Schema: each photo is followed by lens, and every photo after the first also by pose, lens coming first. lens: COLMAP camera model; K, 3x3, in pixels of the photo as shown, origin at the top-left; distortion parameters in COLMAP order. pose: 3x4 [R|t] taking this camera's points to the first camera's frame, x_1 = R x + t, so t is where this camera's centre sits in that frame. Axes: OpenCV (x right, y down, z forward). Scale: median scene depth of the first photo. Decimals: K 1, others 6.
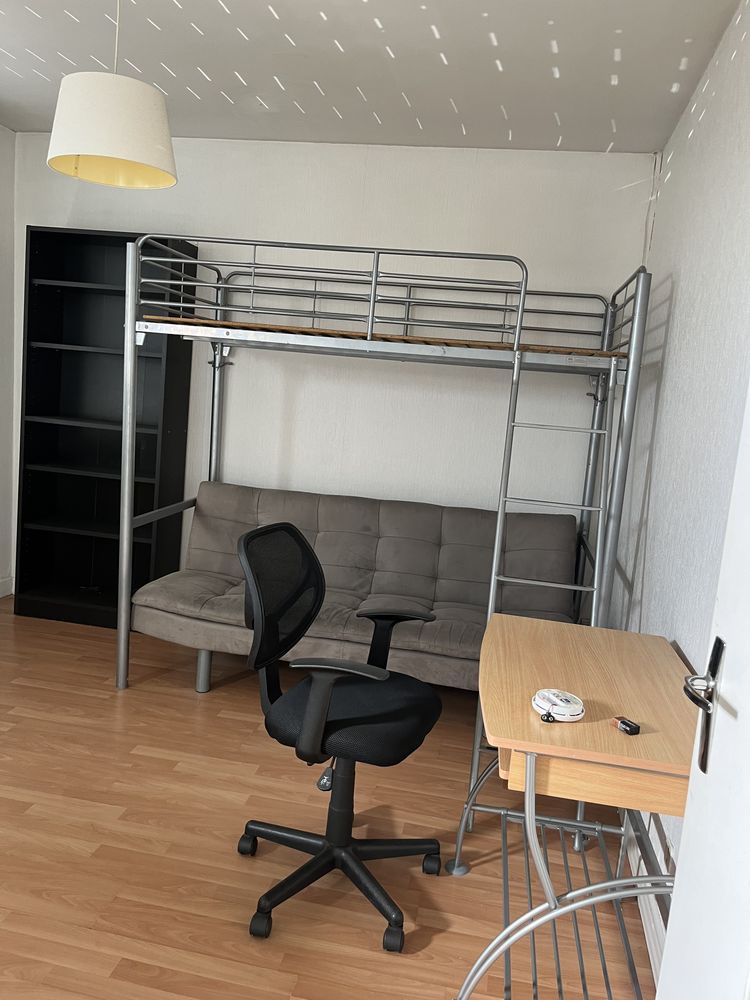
lens RADIAL K [[751.7, 0, 375.0], [0, 751.7, 500.0], [0, 0, 1]] dist [0.003729, 0.002188]
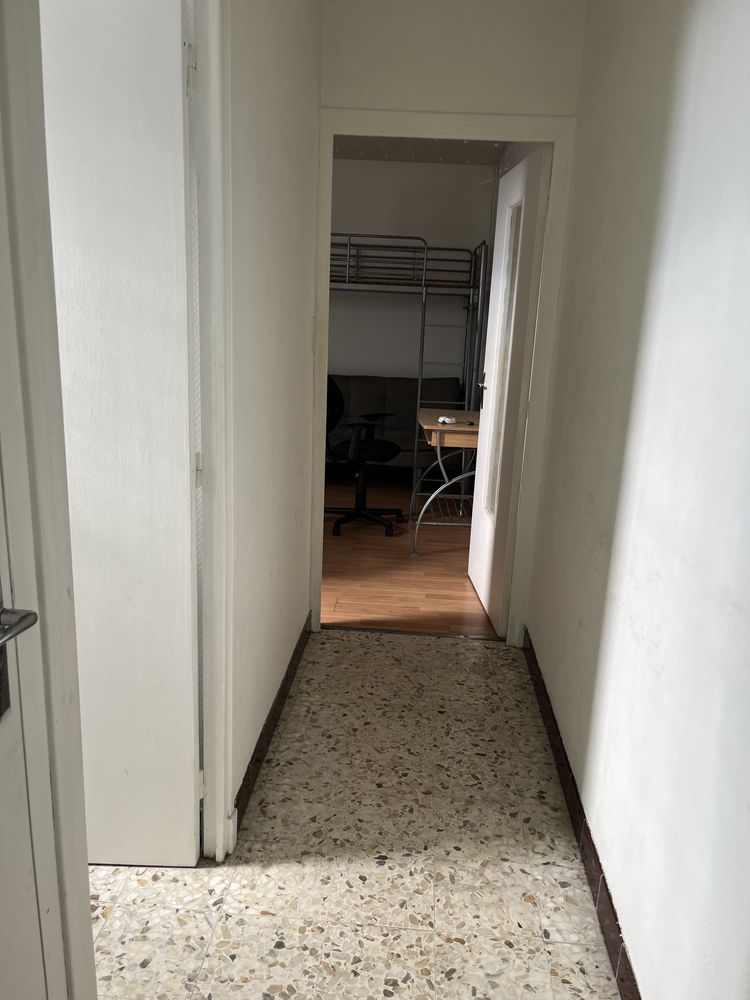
lens RADIAL K [[751.7, 0, 375.0], [0, 751.7, 500.0], [0, 0, 1]] dist [0.003729, 0.002188]
pose [[0.991204, -0.068649, 0.113142, -0.196801], [0.057464, 0.993396, 0.099312, 0.151883], [-0.119212, -0.091937, 0.988603, -0.966742]]
